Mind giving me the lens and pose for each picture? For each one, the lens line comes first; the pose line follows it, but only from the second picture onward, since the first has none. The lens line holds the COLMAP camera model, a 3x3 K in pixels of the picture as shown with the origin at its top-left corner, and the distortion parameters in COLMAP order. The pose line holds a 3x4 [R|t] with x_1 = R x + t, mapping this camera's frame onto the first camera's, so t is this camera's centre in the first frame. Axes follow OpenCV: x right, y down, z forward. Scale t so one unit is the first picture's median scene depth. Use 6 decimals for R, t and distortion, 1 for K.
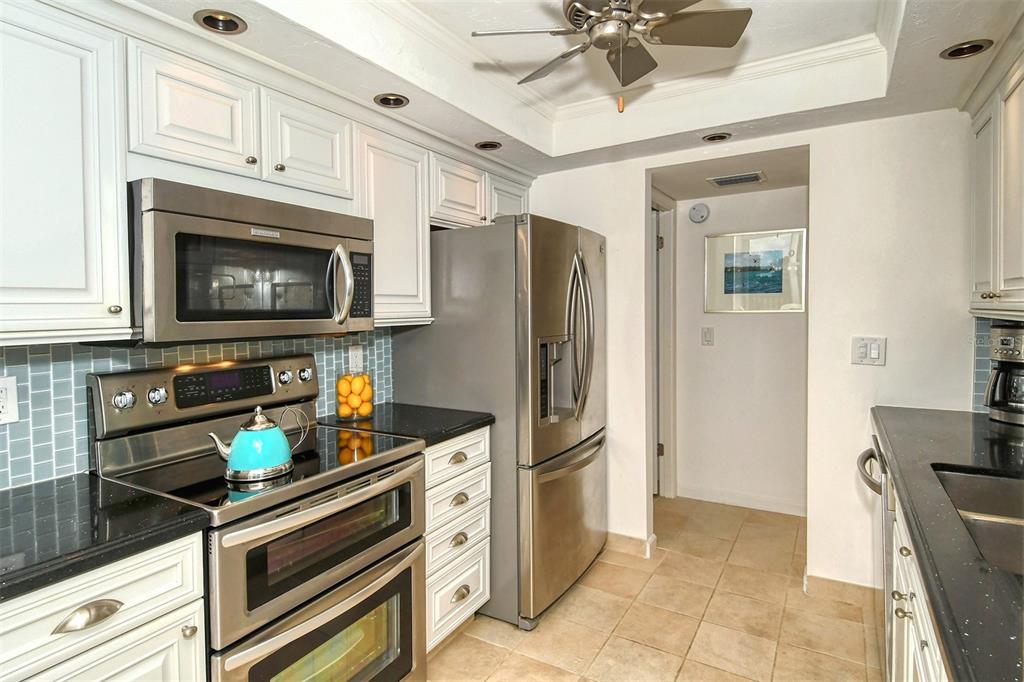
lens RADIAL K [[539.8, 0, 514.9], [0, 539.8, 321.4], [0, 0, 1]] dist [0.000828, -0.000658]
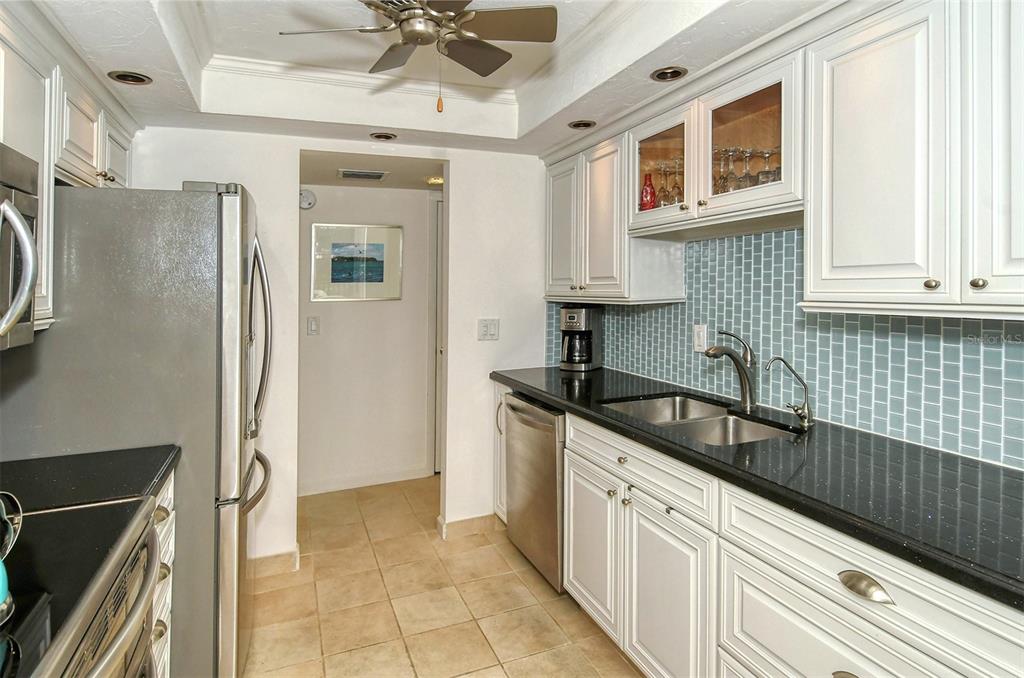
lens RADIAL K [[552.9, 0, 513.5], [0, 552.9, 294.3], [0, 0, 1]] dist [0.001664, -0.000376]
pose [[0.599939, -0.009609, 0.799988, -0.349858], [0.028099, 0.999564, -0.009066, -0.014779], [-0.799552, 0.027918, 0.599948, 0.156424]]
